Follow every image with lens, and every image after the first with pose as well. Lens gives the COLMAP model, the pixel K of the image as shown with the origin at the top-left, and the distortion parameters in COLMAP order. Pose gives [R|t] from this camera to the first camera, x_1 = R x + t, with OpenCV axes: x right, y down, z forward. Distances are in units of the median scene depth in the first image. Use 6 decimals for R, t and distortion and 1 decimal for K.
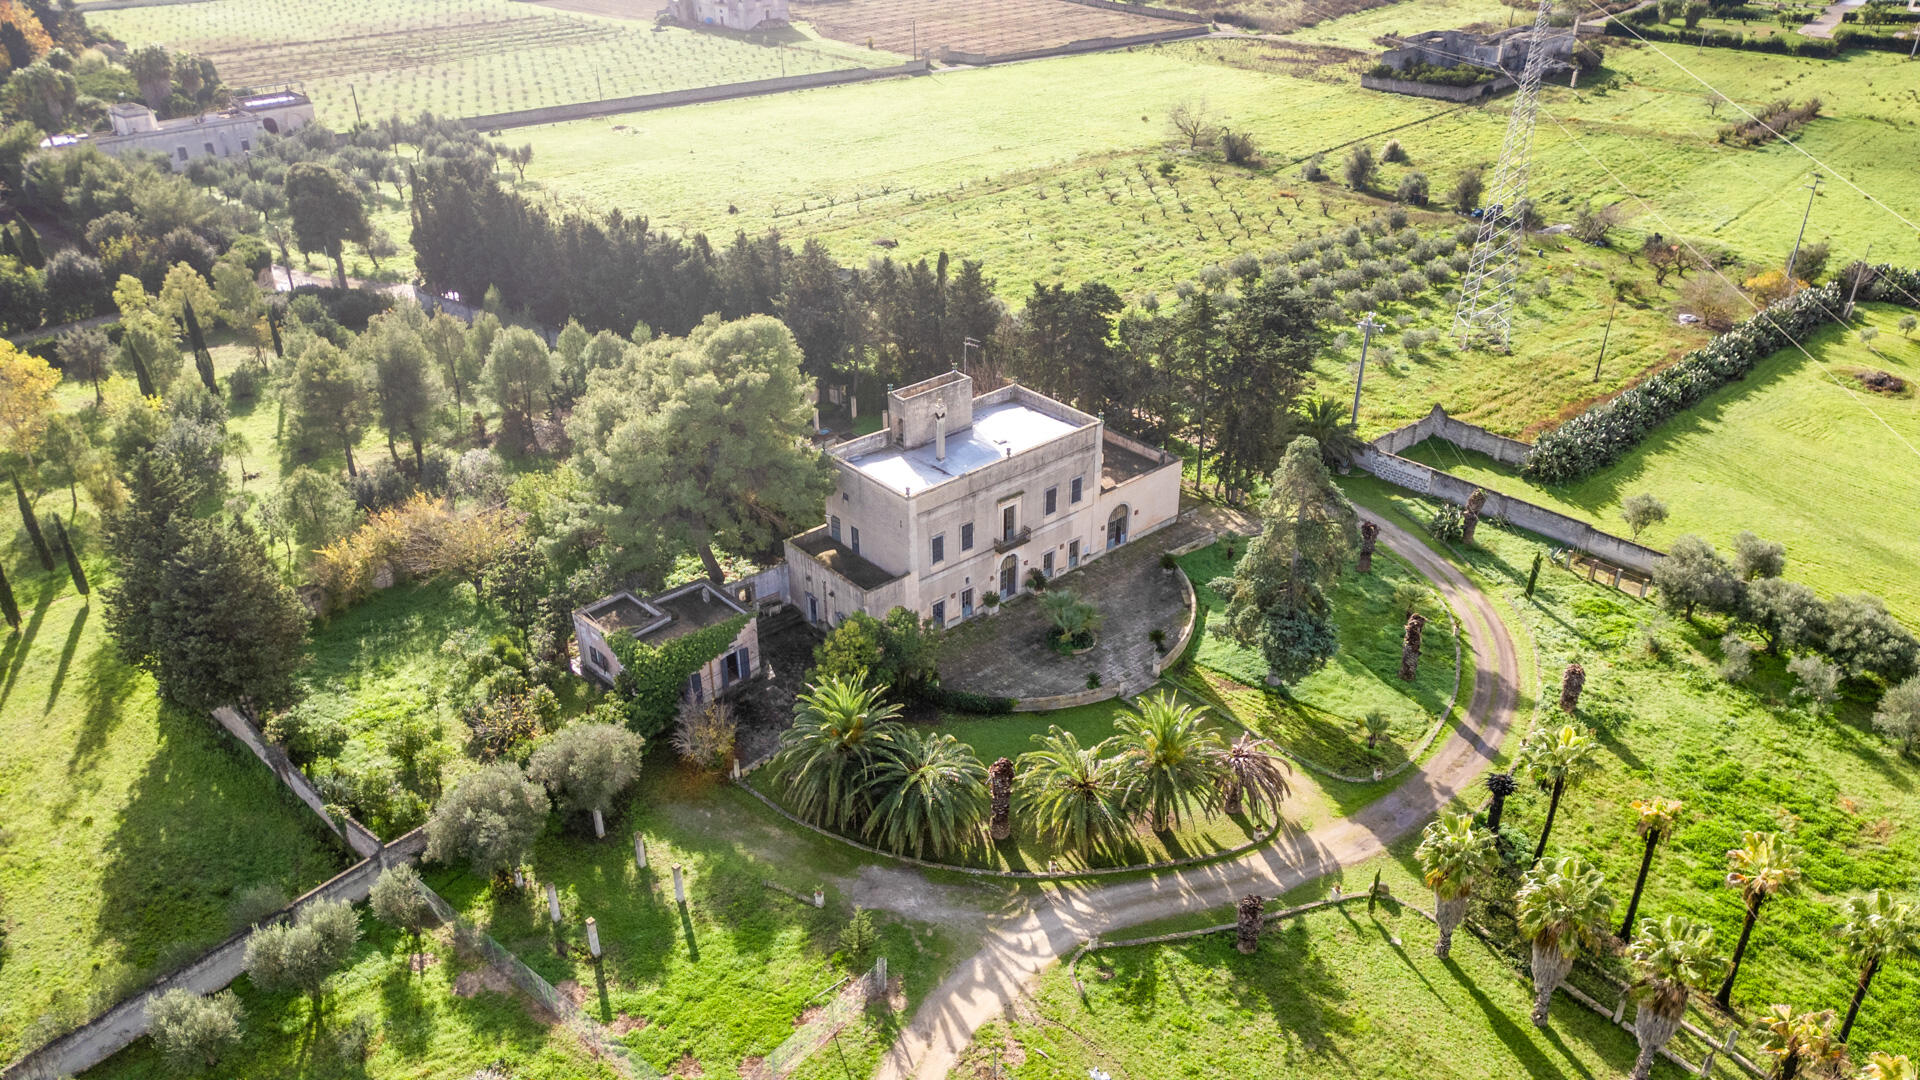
lens RADIAL K [[1281.6, 0, 998.5], [0, 1281.6, 520.0], [0, 0, 1]] dist [0.006633, -0.002365]
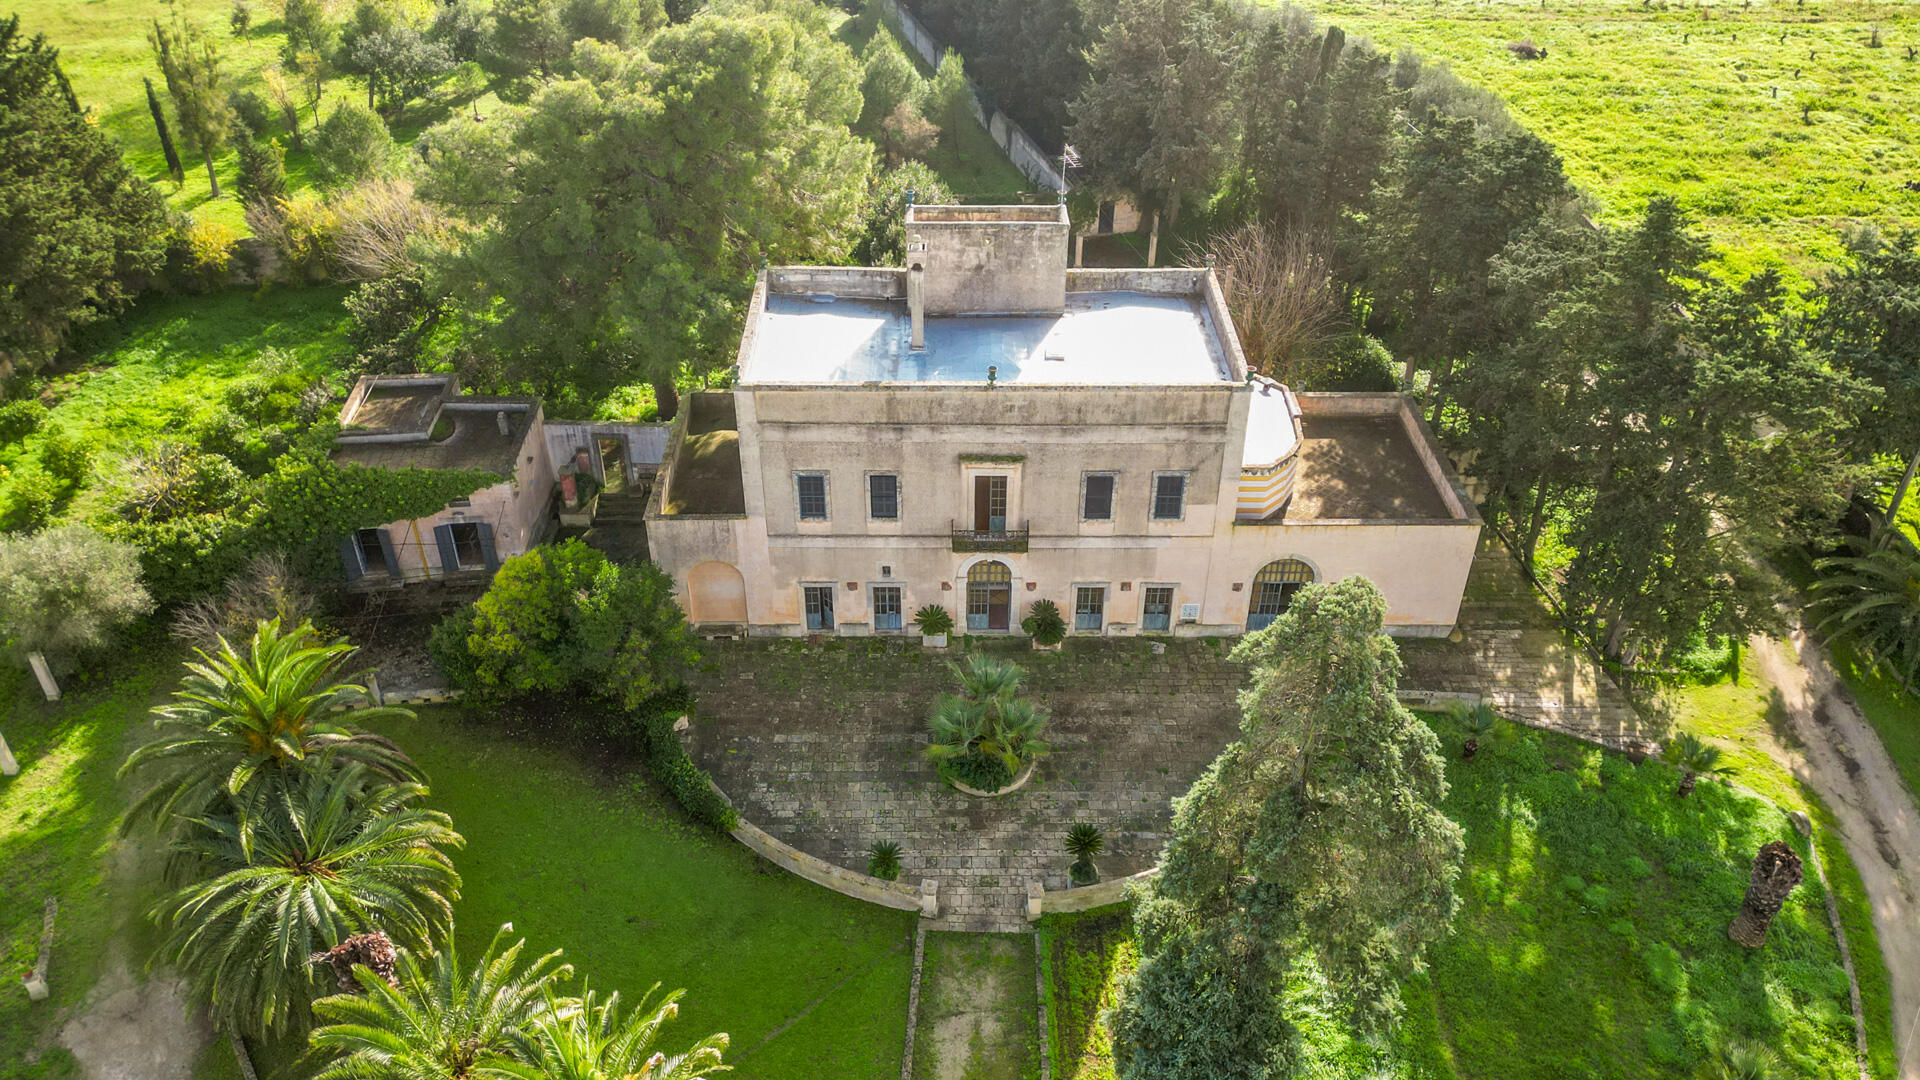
lens RADIAL K [[1281.6, 0, 998.5], [0, 1281.6, 520.0], [0, 0, 1]] dist [0.006633, -0.002365]
pose [[0.756395, 0.384481, -0.529189, 0.288444], [-0.320451, 0.923092, 0.212633, -0.103397], [0.570243, 0.008745, 0.821430, 0.561890]]
